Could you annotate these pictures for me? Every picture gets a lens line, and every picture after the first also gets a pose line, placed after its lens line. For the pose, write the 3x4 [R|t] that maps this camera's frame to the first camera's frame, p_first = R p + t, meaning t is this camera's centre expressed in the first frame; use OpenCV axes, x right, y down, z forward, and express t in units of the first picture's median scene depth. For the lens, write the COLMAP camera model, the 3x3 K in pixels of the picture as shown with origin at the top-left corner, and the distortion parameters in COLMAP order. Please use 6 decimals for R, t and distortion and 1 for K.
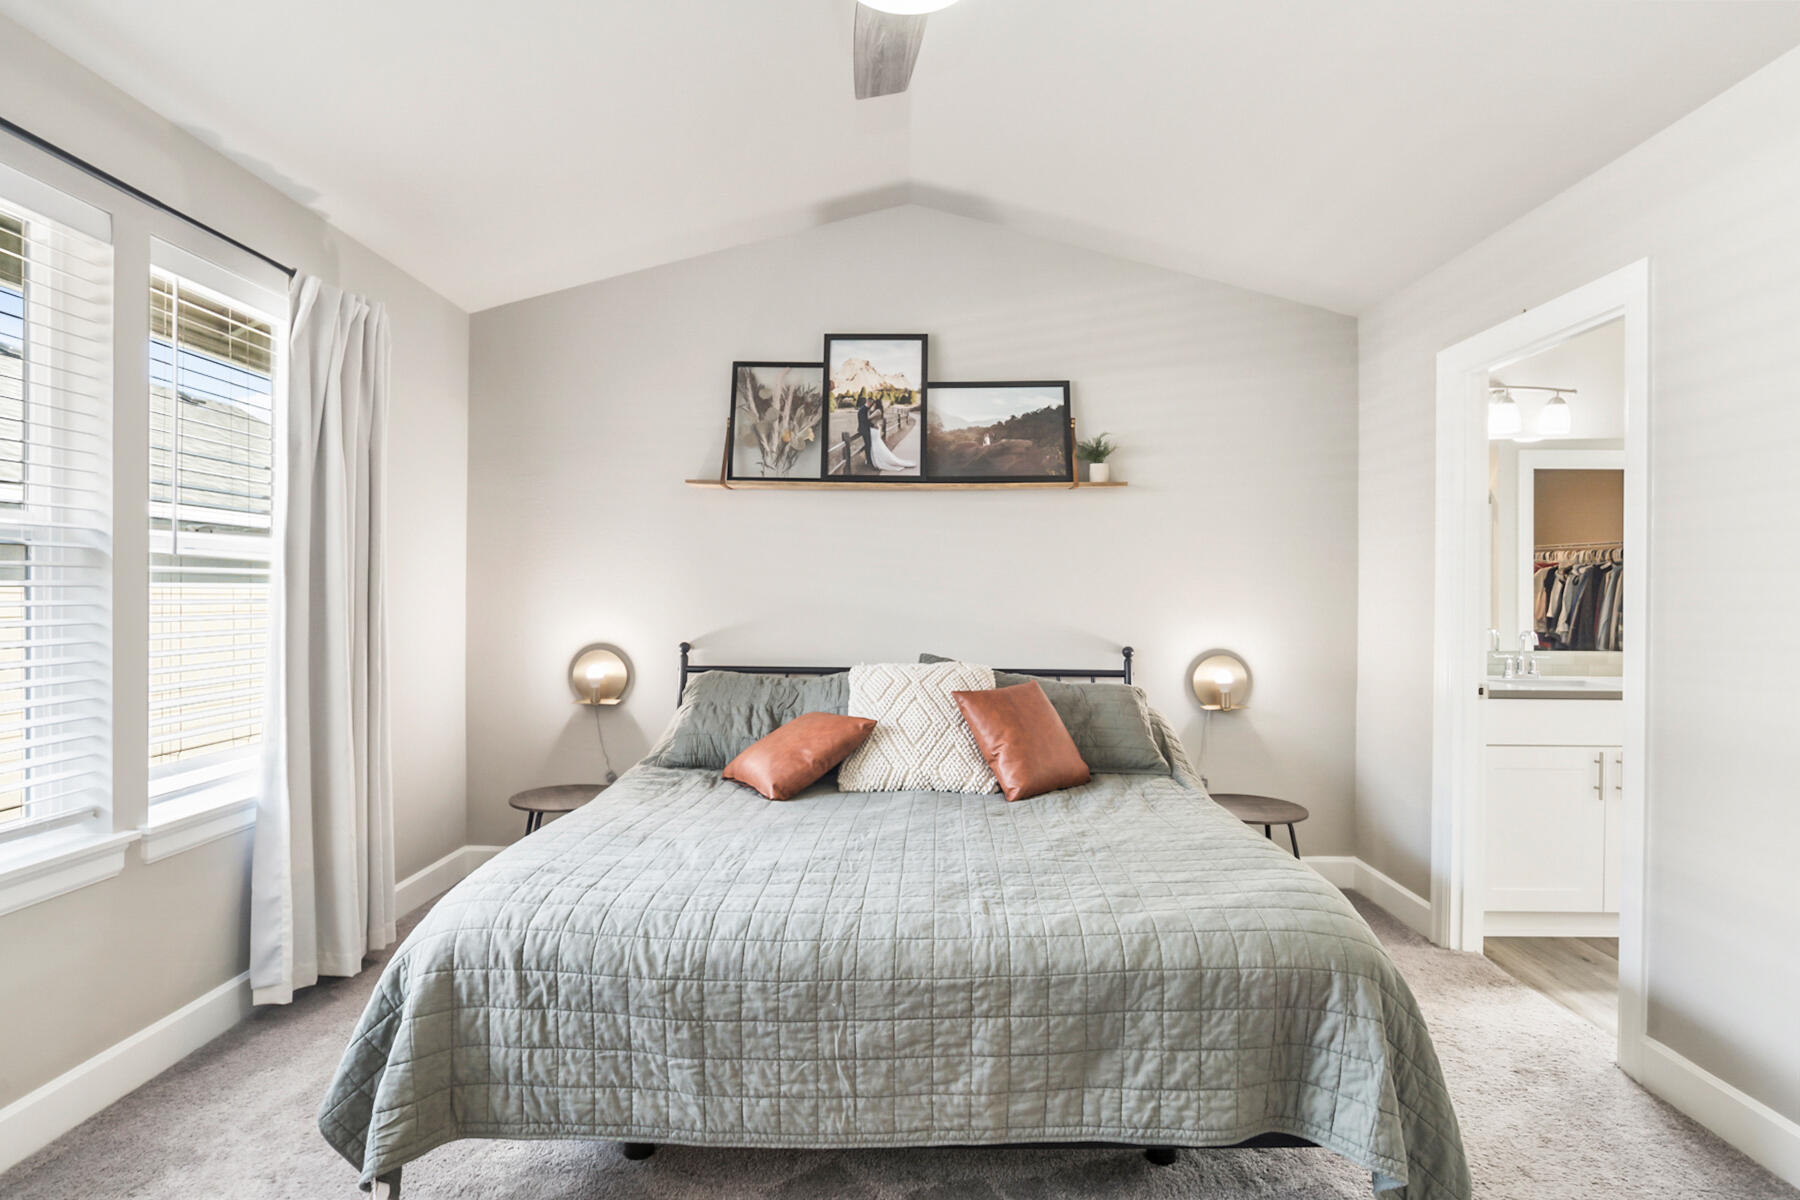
lens RADIAL K [[911.3, 0, 890.2], [0, 911.3, 593.6], [0, 0, 1]] dist [-0.017951, 0.008960]
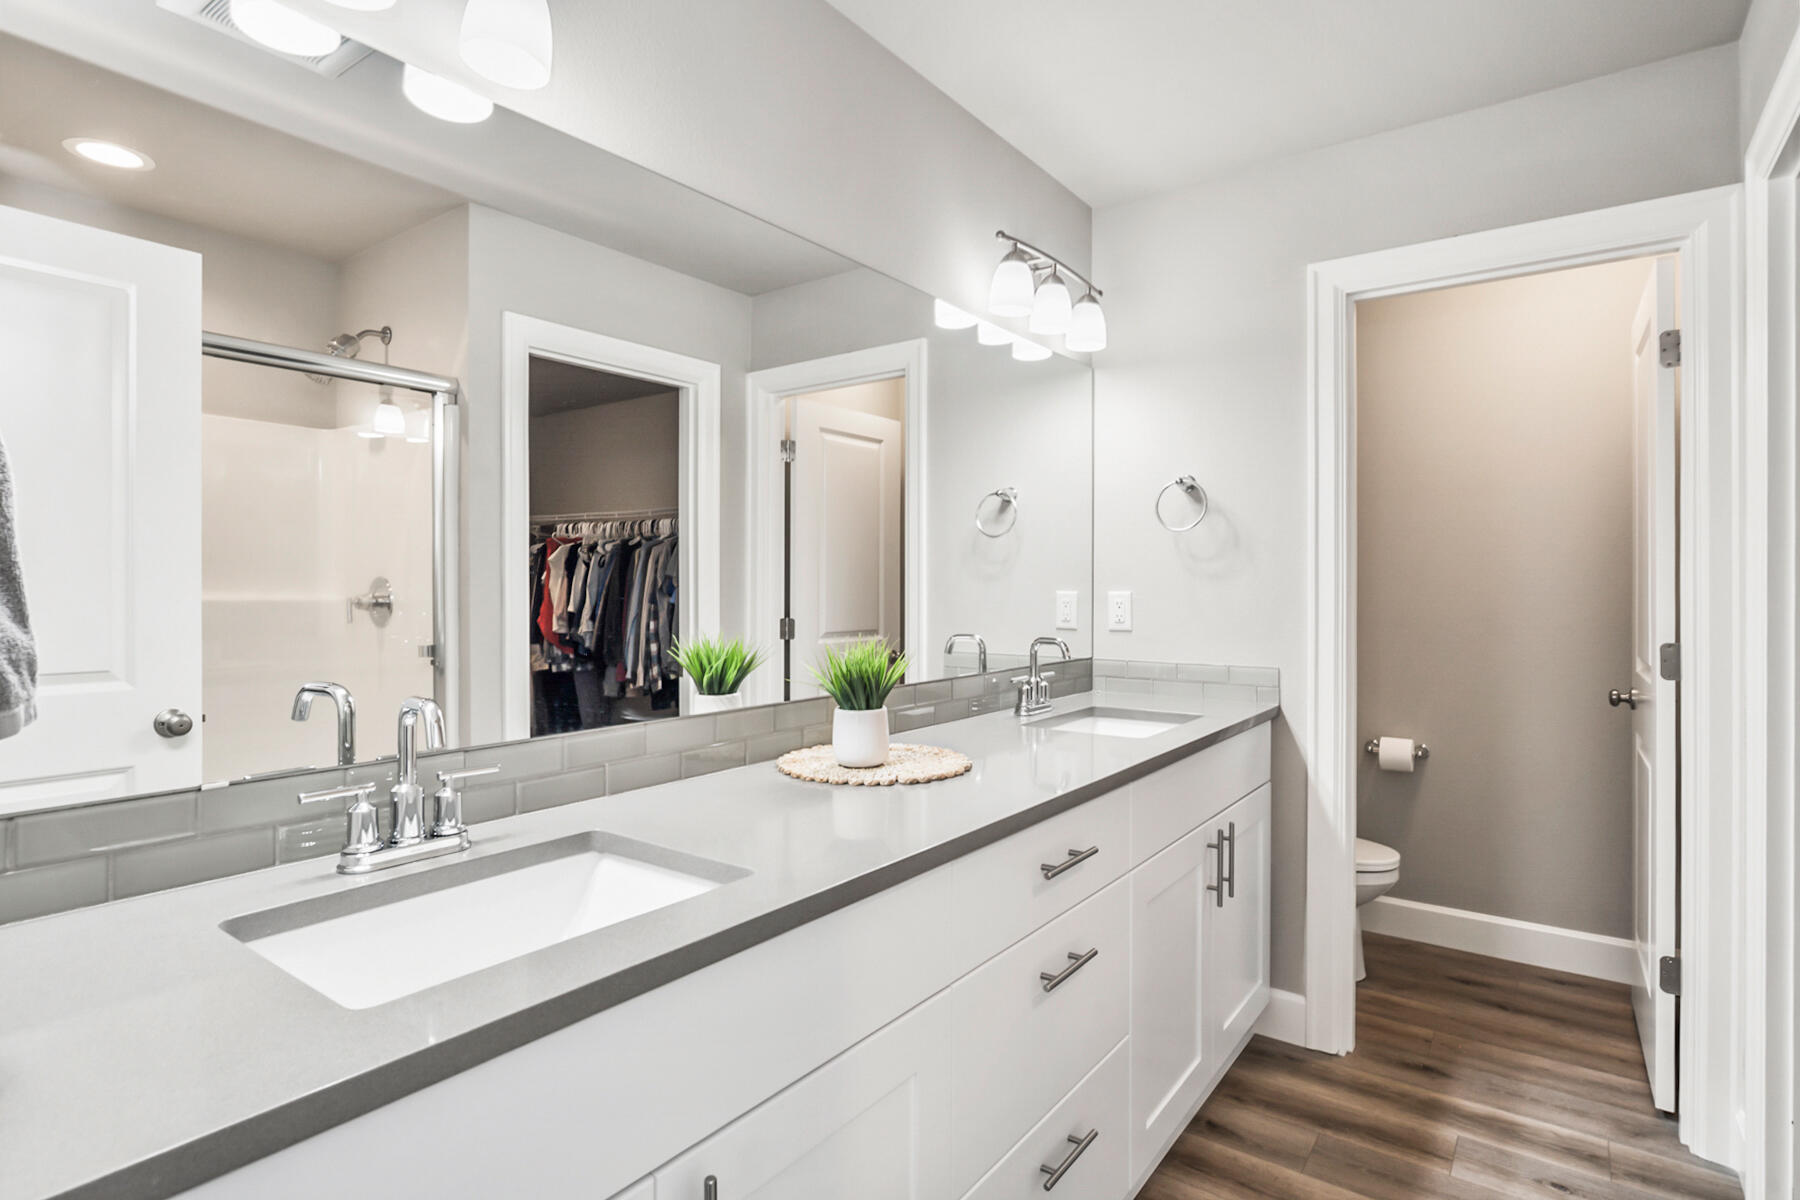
lens RADIAL K [[911.3, 0, 895.4], [0, 911.3, 588.0], [0, 0, 1]] dist [-0.017951, 0.008960]
pose [[0.582140, -0.008446, 0.813045, 0.295121], [0.004028, 0.999964, 0.007504, 0.002644], [-0.813079, -0.001094, 0.582152, 0.374843]]
